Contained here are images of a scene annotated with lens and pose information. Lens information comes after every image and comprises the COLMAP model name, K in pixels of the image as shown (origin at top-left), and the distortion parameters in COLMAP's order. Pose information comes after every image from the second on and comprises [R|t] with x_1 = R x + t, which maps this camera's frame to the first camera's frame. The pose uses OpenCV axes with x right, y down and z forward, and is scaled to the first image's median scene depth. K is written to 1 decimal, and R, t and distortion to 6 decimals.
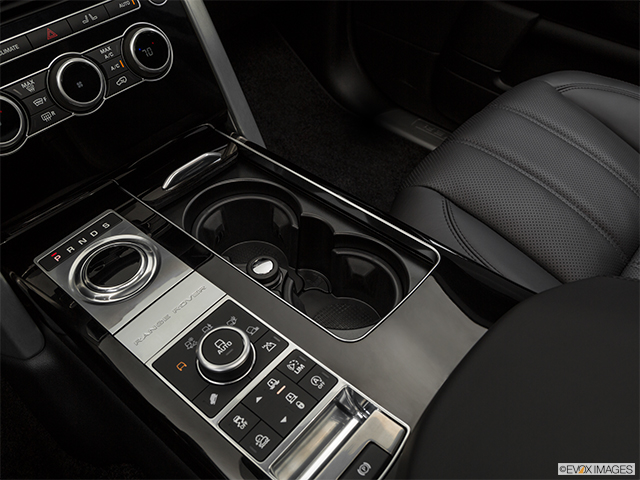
lens RADIAL K [[600.7, 0, 320.8], [0, 600.7, 246.7], [0, 0, 1]] dist [-0.062107, 0.000000]
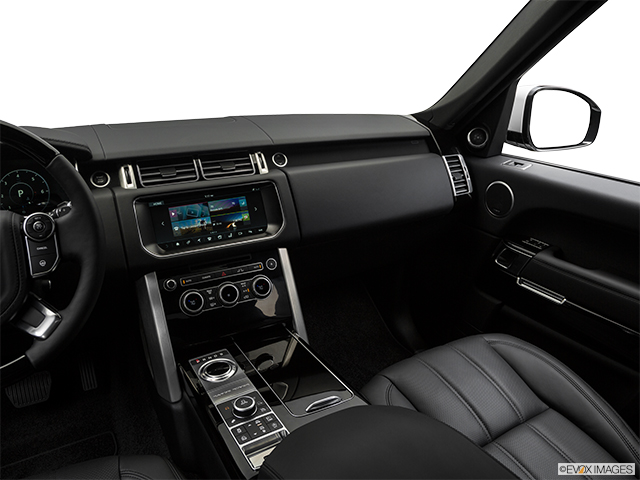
lens RADIAL K [[494.3, 0, 326.1], [0, 494.3, 242.4], [0, 0, 1]] dist [-0.121767, 0.046234]
pose [[0.948236, 0.115200, -0.295935, 0.524487], [-0.231969, 0.887701, -0.397716, 0.235324], [0.216885, 0.445777, 0.868472, -0.735324]]
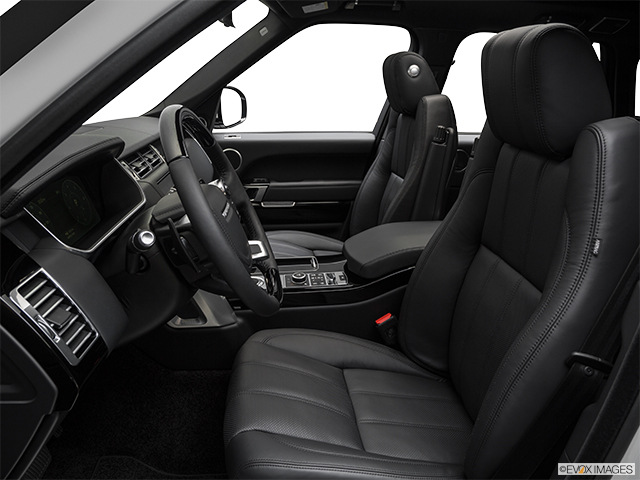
lens RADIAL K [[494.3, 0, 321.5], [0, 494.3, 240.7], [0, 0, 1]] dist [-0.121767, 0.046234]
pose [[0.684465, -0.229905, 0.691846, -1.864663], [0.517399, 0.821748, -0.238807, 0.691974], [-0.513620, 0.521415, 0.681411, -1.190534]]
